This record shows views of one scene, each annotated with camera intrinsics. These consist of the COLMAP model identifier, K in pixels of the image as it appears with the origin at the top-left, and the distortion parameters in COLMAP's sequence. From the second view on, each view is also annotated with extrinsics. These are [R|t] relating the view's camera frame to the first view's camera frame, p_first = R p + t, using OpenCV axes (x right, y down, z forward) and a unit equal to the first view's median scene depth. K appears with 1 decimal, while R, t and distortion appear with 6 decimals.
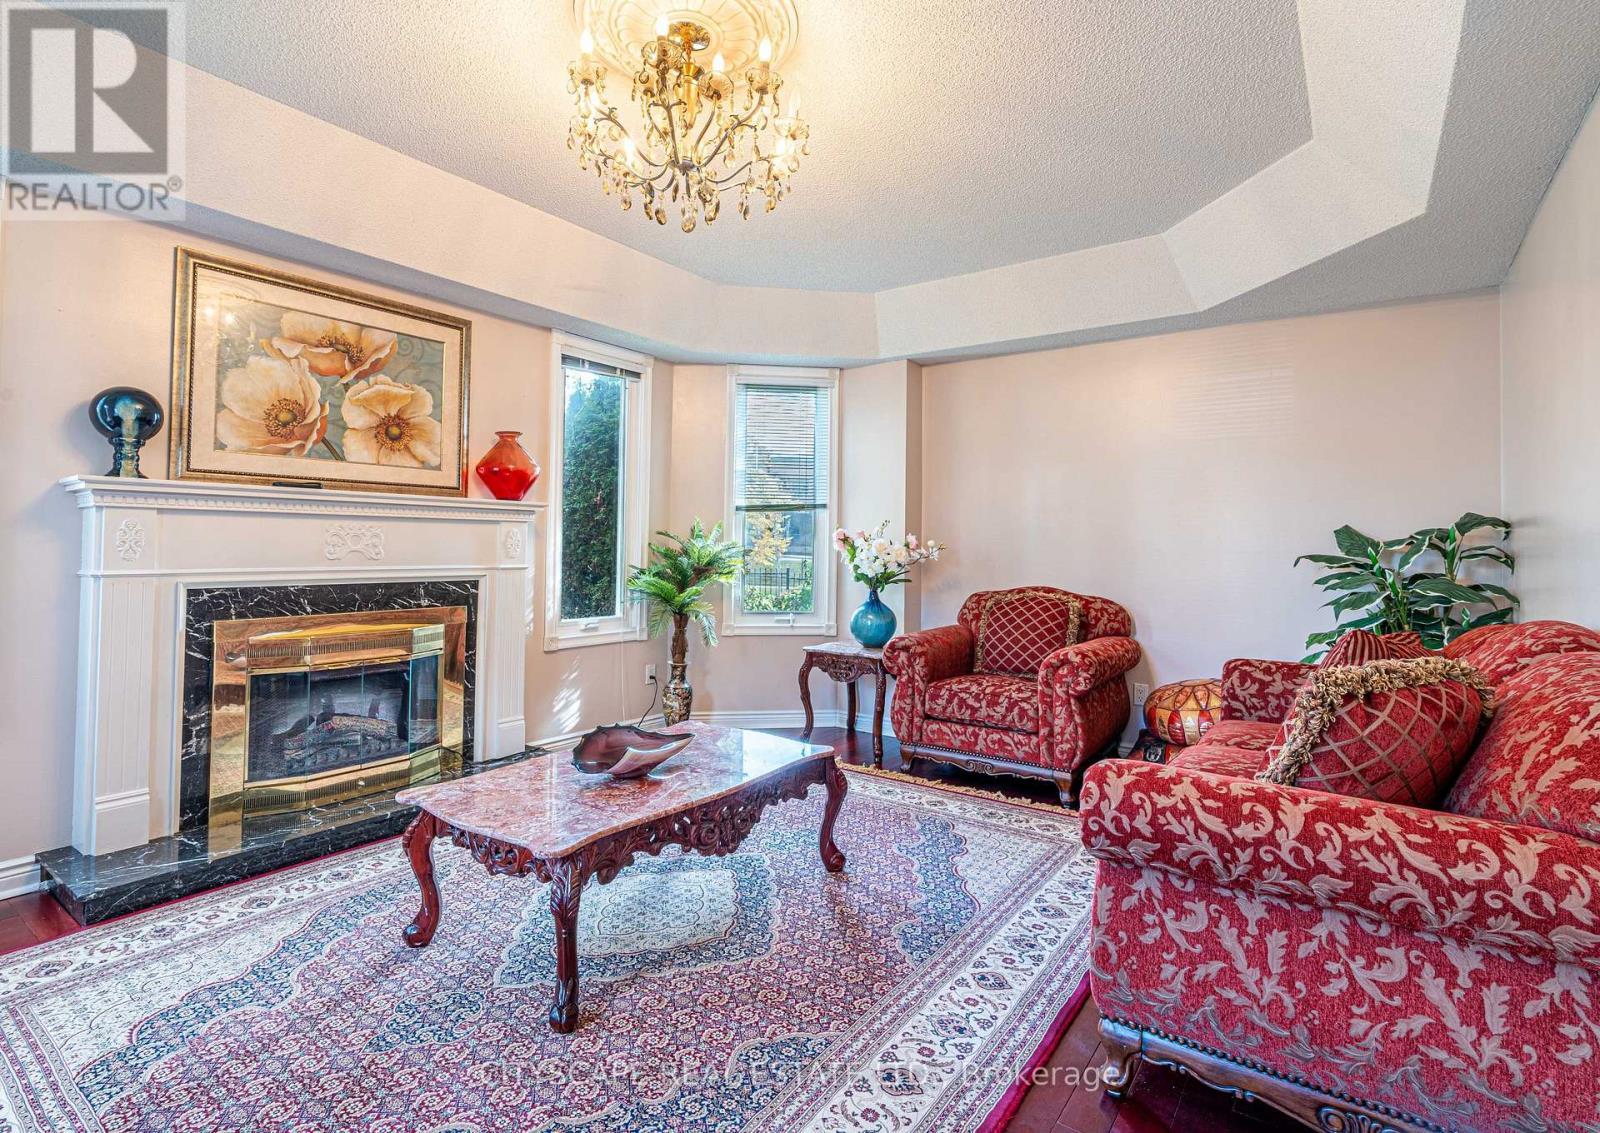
lens RADIAL K [[774.6, 0, 800.0], [0, 774.6, 566.5], [0, 0, 1]] dist [0.002181, 0.000728]
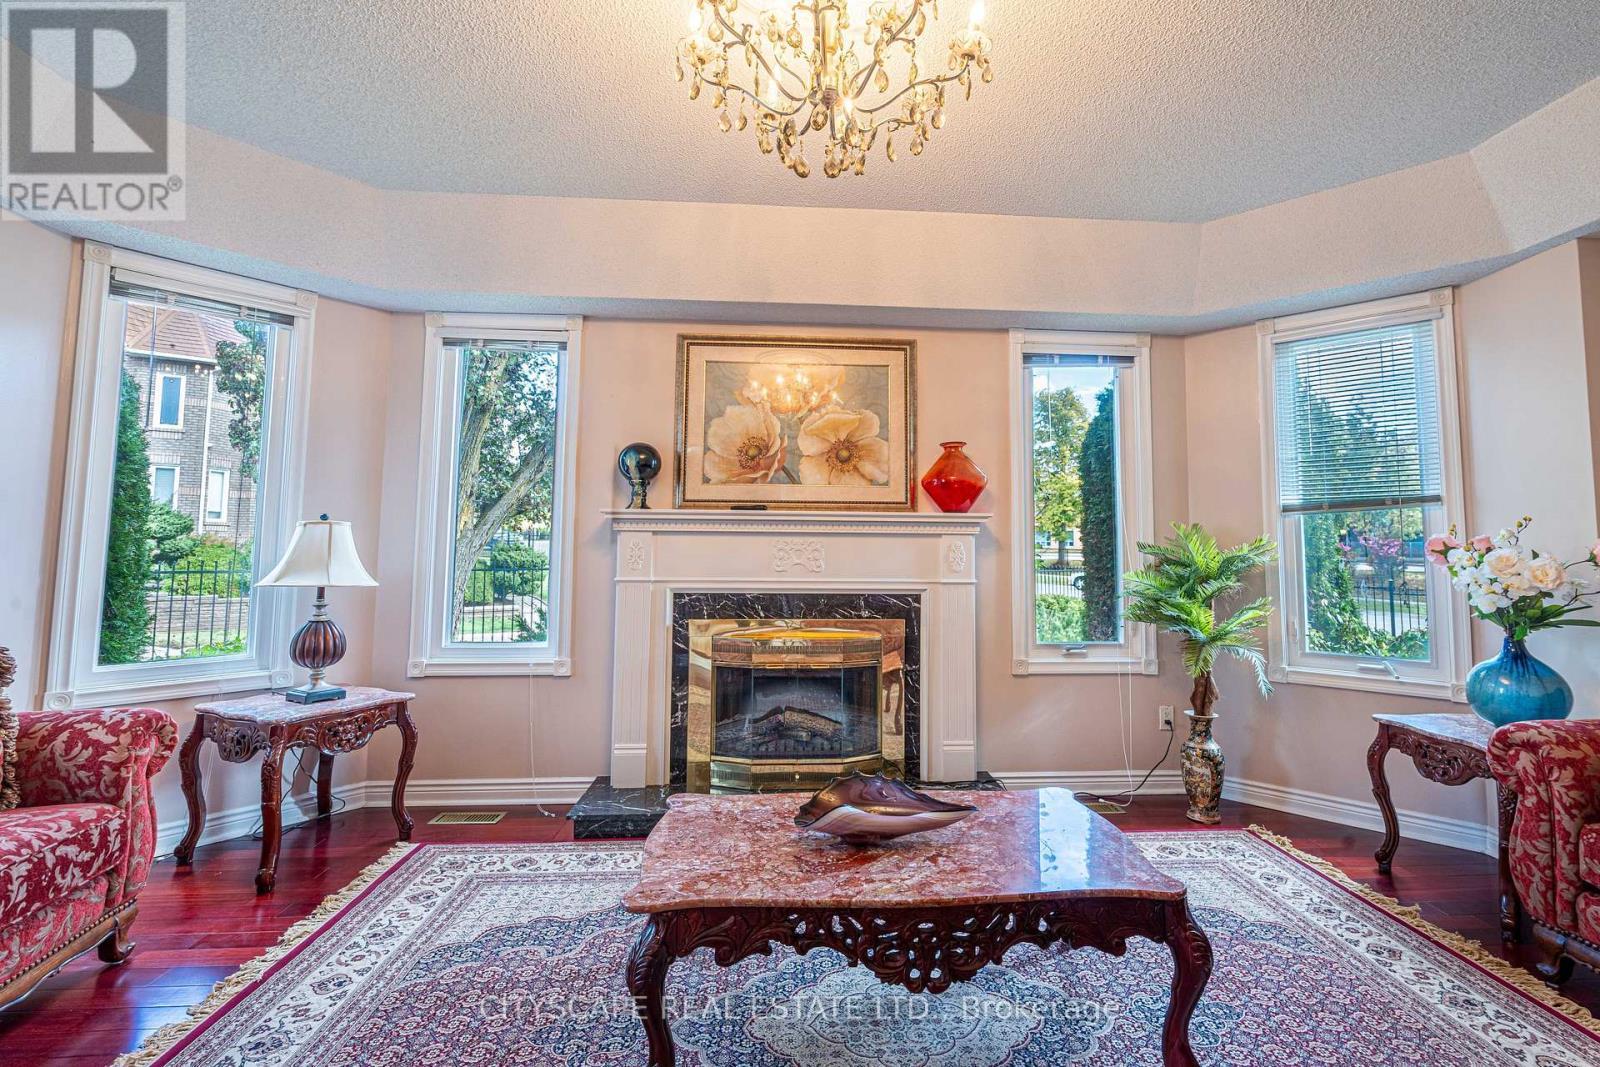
lens RADIAL K [[750.3, 0, 799.7], [0, 750.3, 516.3], [0, 0, 1]] dist [-0.003465, 0.001790]
pose [[0.650172, -0.041423, -0.758657, 0.227164], [-0.021852, 0.997080, -0.073168, -0.008392], [0.759473, 0.064150, 0.647368, 0.265550]]
